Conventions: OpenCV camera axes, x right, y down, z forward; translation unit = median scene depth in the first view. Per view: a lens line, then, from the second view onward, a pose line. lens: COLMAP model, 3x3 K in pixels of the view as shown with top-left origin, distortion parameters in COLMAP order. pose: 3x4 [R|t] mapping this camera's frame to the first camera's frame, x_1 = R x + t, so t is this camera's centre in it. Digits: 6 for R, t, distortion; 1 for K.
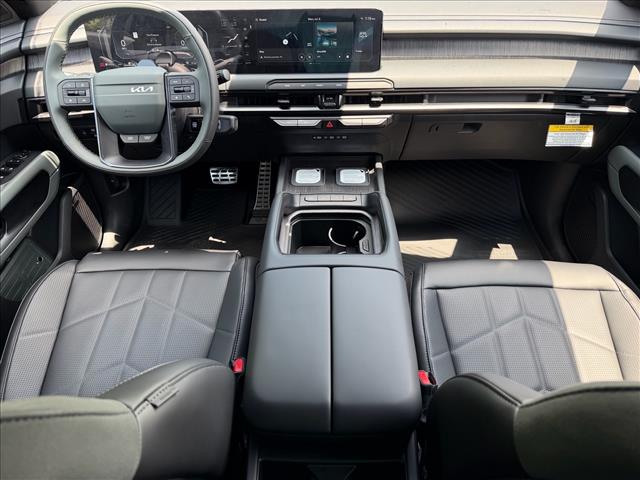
lens RADIAL K [[461.9, 0, 320.0], [0, 461.9, 240.0], [0, 0, 1]] dist [0.158758, -0.301387]
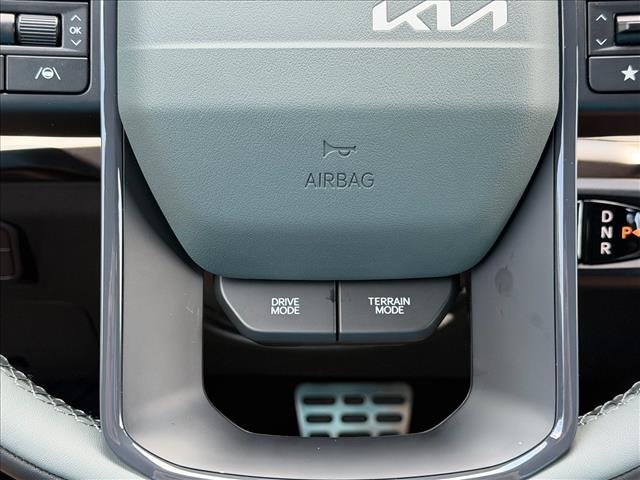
lens RADIAL K [[1169.5, 0, 320.0], [0, 1169.5, 240.0], [0, 0, 1]] dist [0.171700, -0.175554]
pose [[0.998652, 0.024304, 0.045874, -0.385323], [-0.013612, 0.975314, -0.220402, -0.139991], [-0.050098, 0.219481, 0.974330, 0.559538]]
